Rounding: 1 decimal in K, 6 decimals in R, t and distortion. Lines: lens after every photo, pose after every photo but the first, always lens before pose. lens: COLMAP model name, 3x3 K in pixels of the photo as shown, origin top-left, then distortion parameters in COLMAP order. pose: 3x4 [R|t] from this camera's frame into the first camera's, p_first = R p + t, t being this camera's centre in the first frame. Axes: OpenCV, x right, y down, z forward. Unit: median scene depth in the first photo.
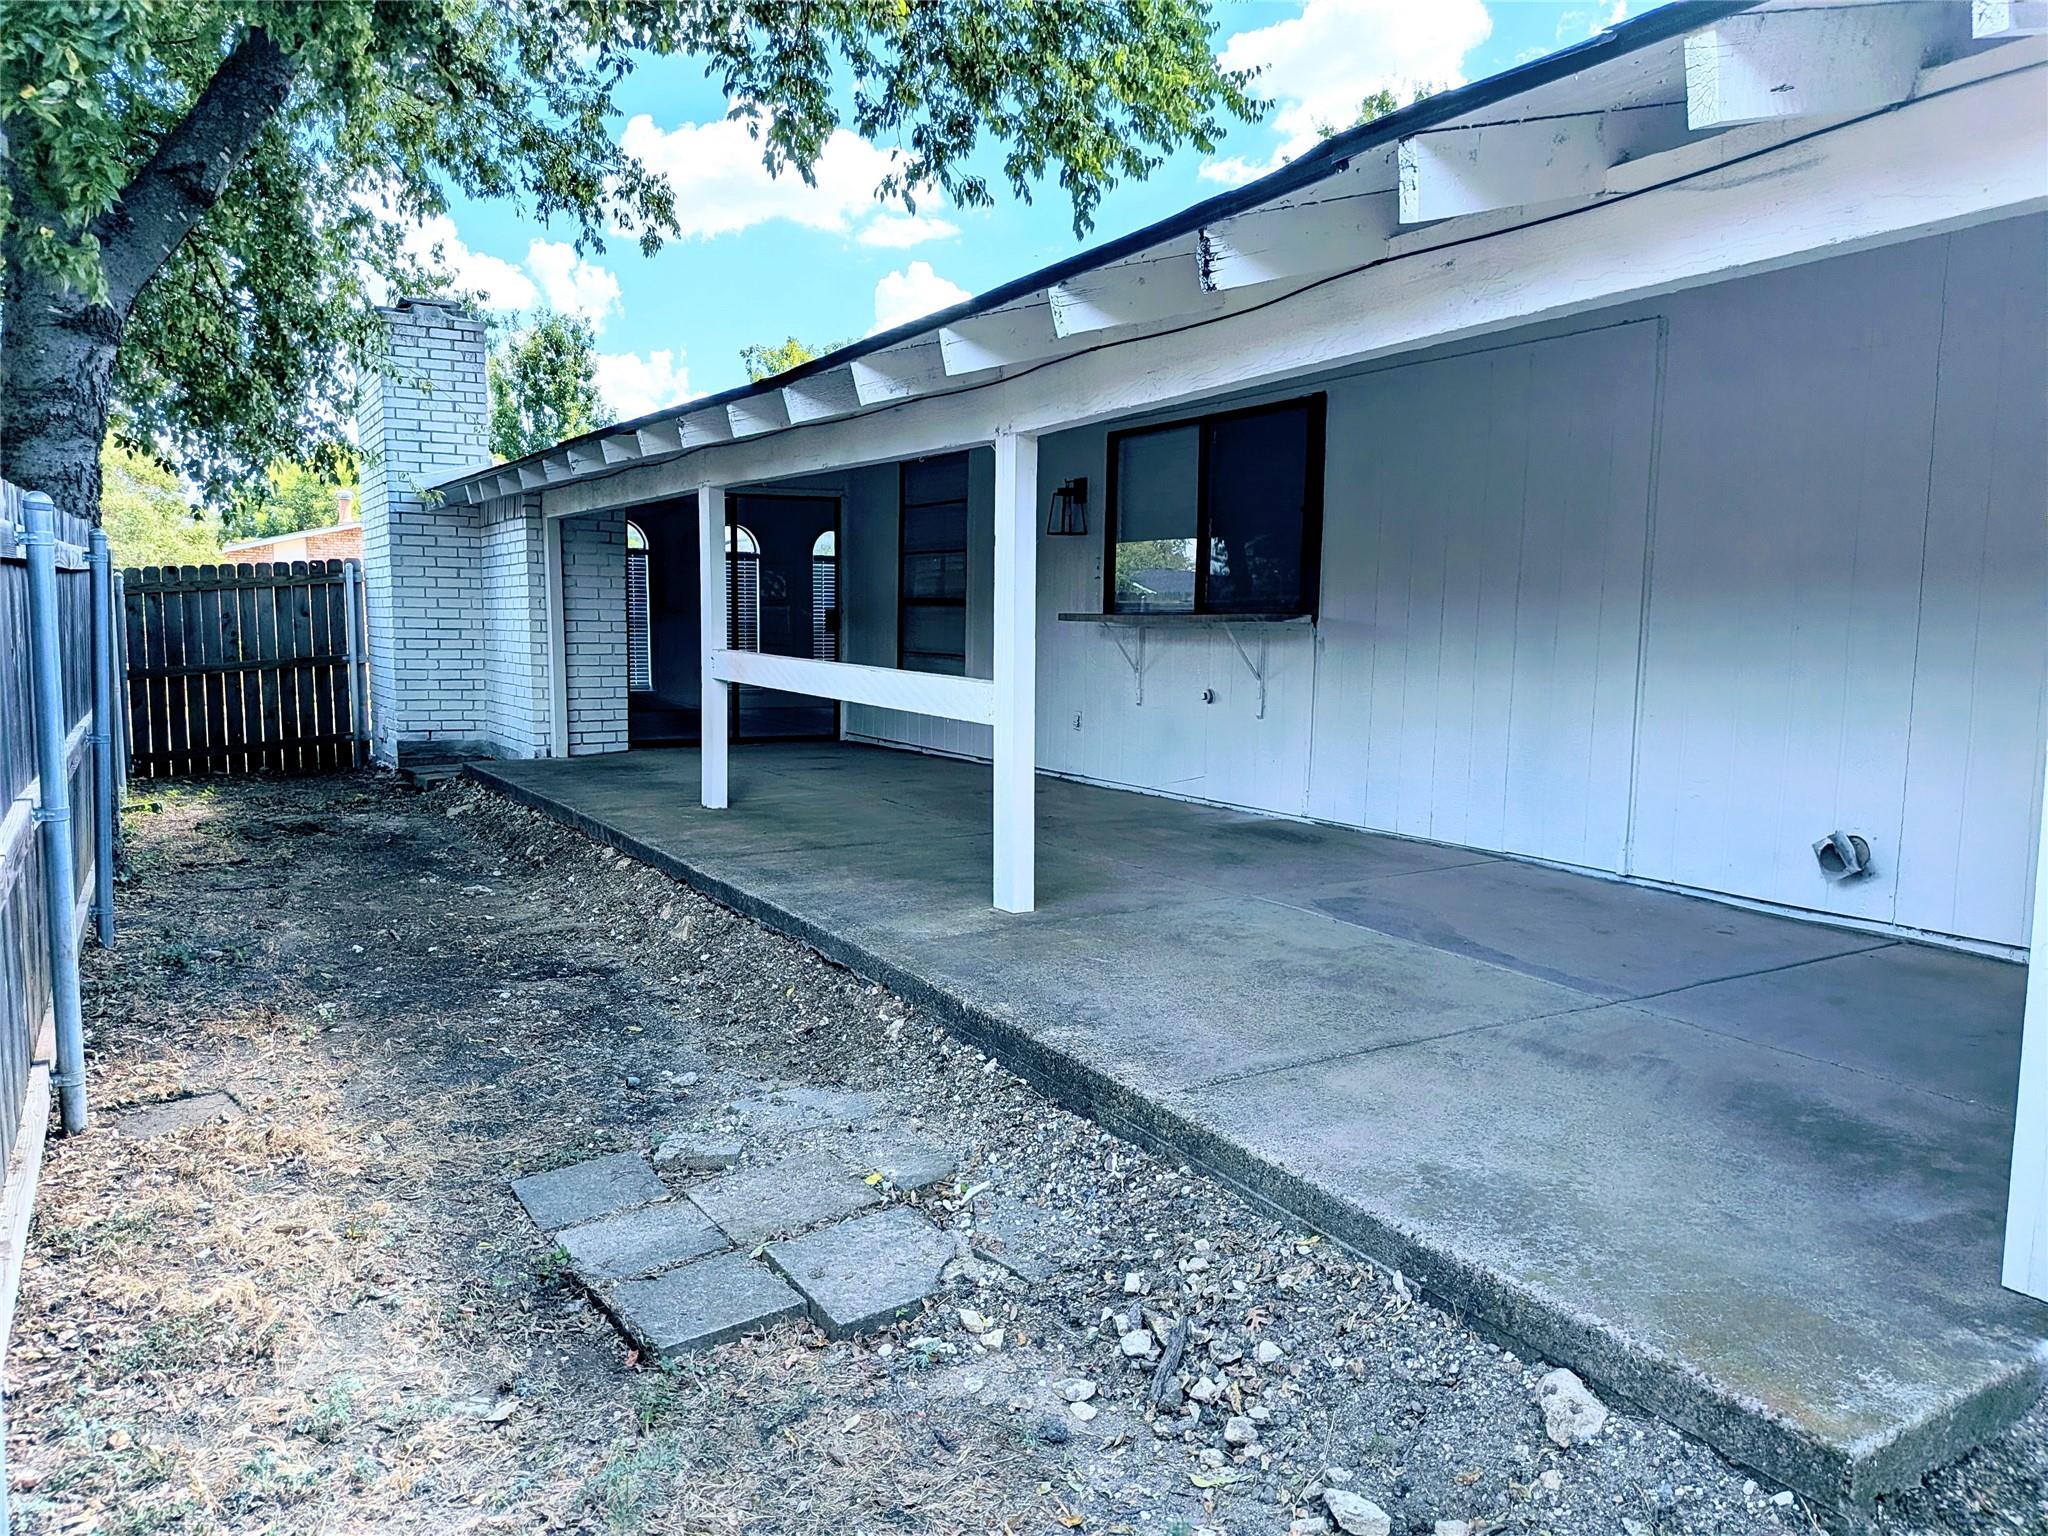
lens RADIAL K [[1473.6, 0, 1021.0], [0, 1473.6, 759.6], [0, 0, 1]] dist [0.029693, -0.058601]
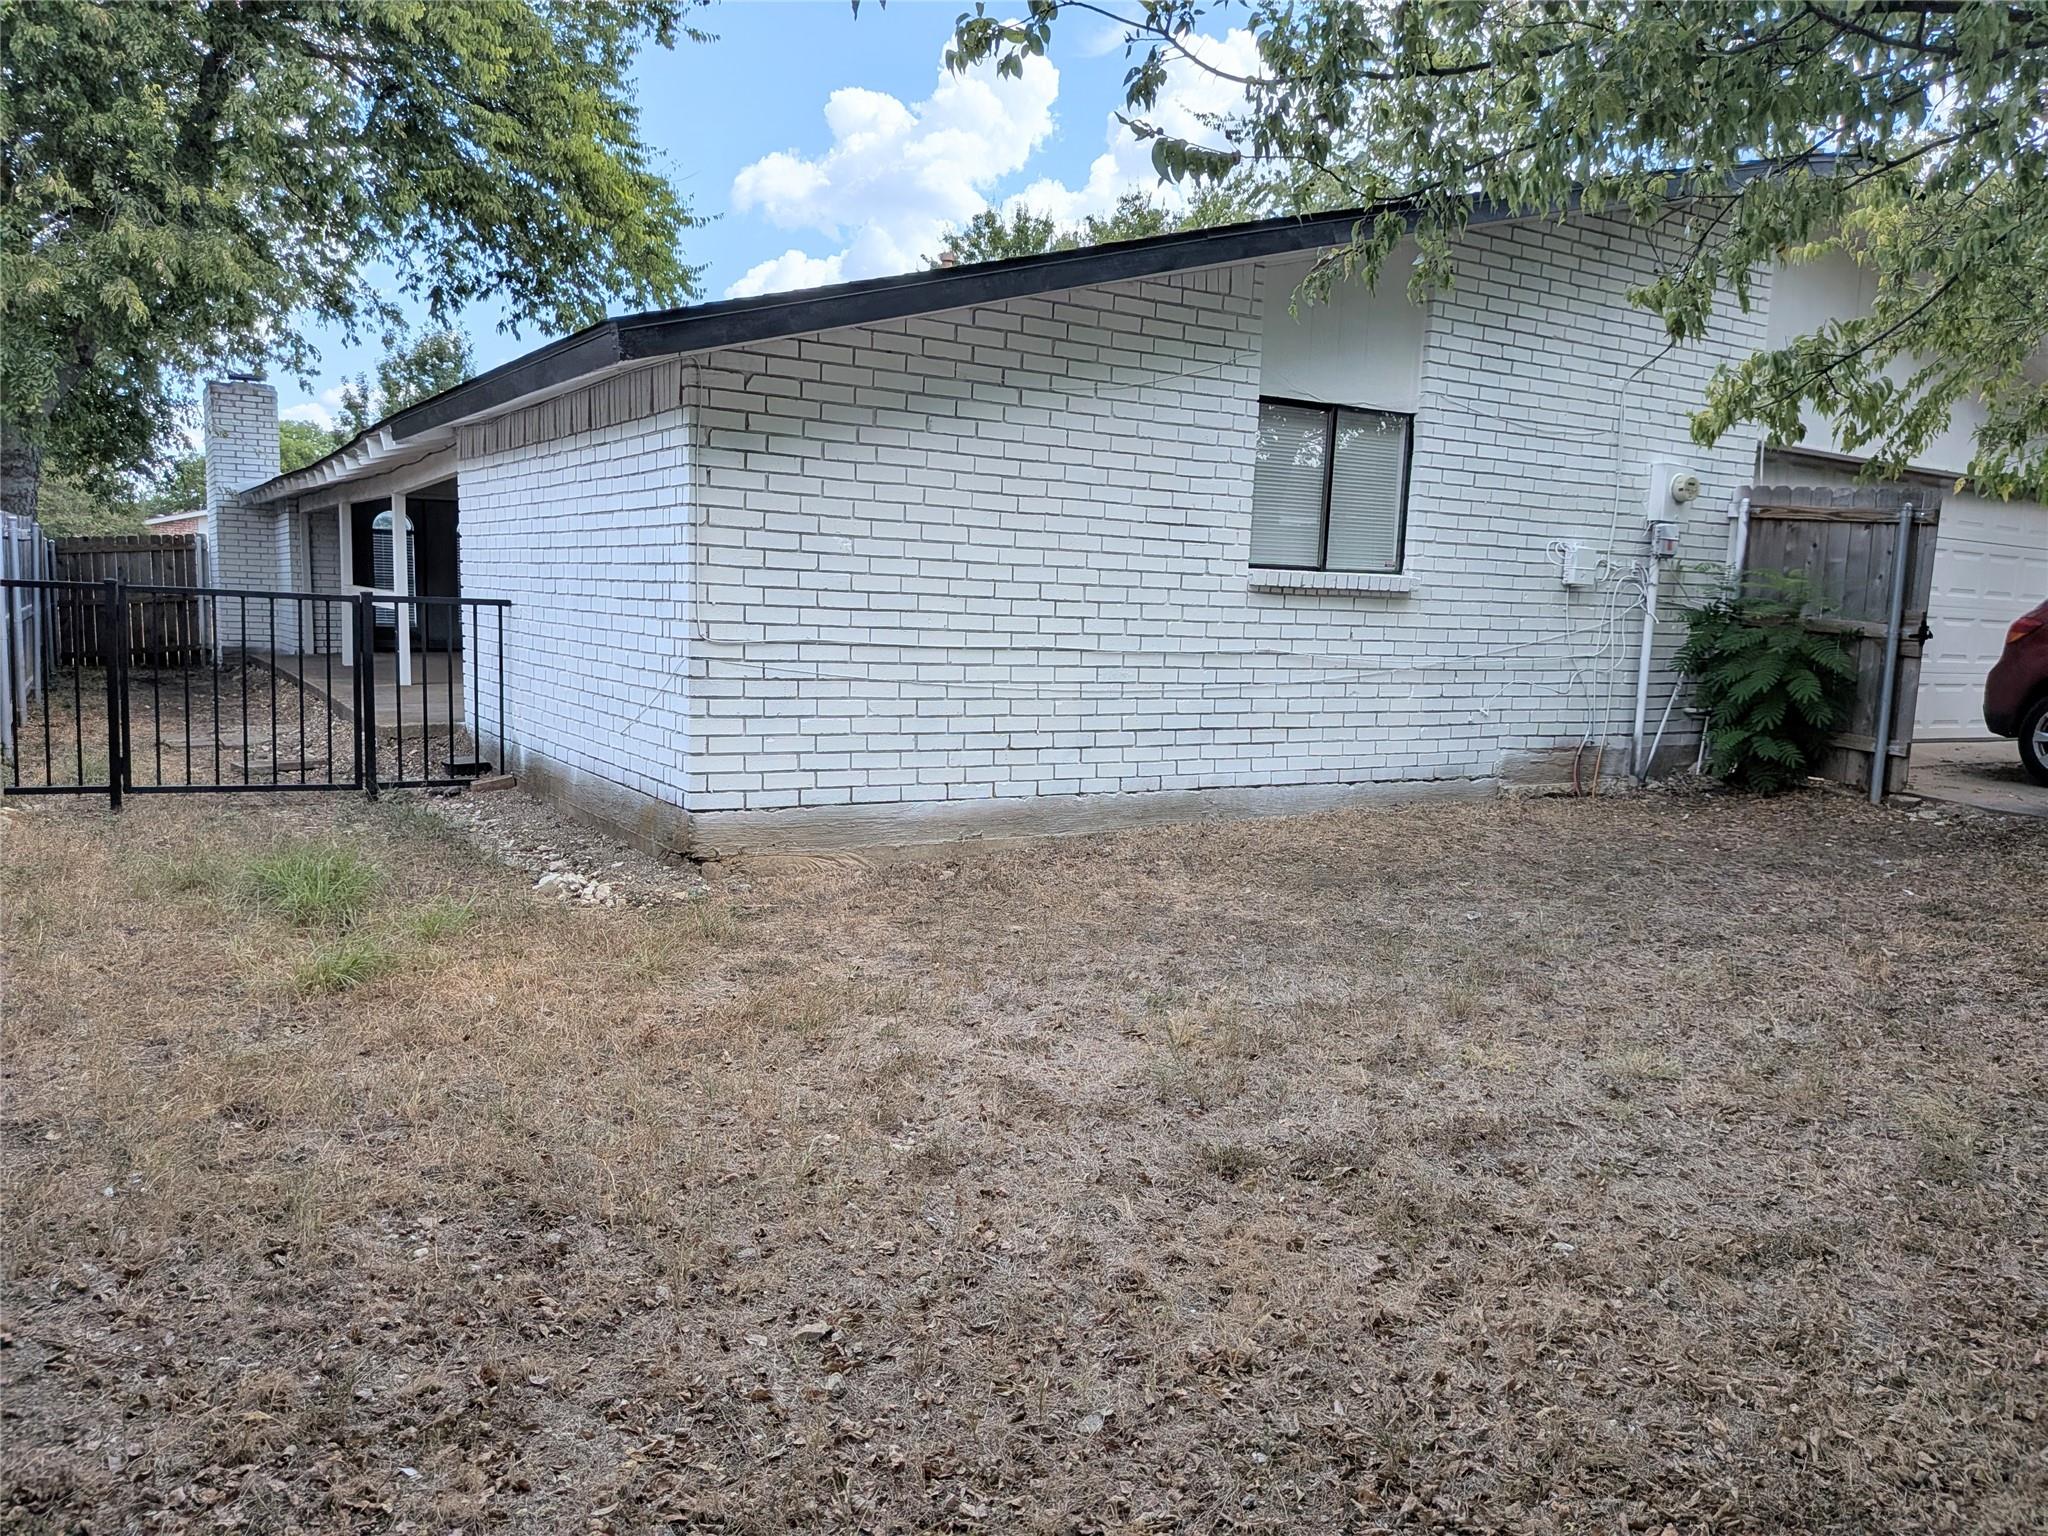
lens RADIAL K [[1473.6, 0, 1016.7], [0, 1473.6, 769.9], [0, 0, 1]] dist [0.029693, -0.058601]
pose [[0.999538, 0.018818, 0.023865, 0.413237], [-0.019199, 0.999690, 0.015824, 0.079861], [-0.023560, -0.016275, 0.999590, -0.647275]]
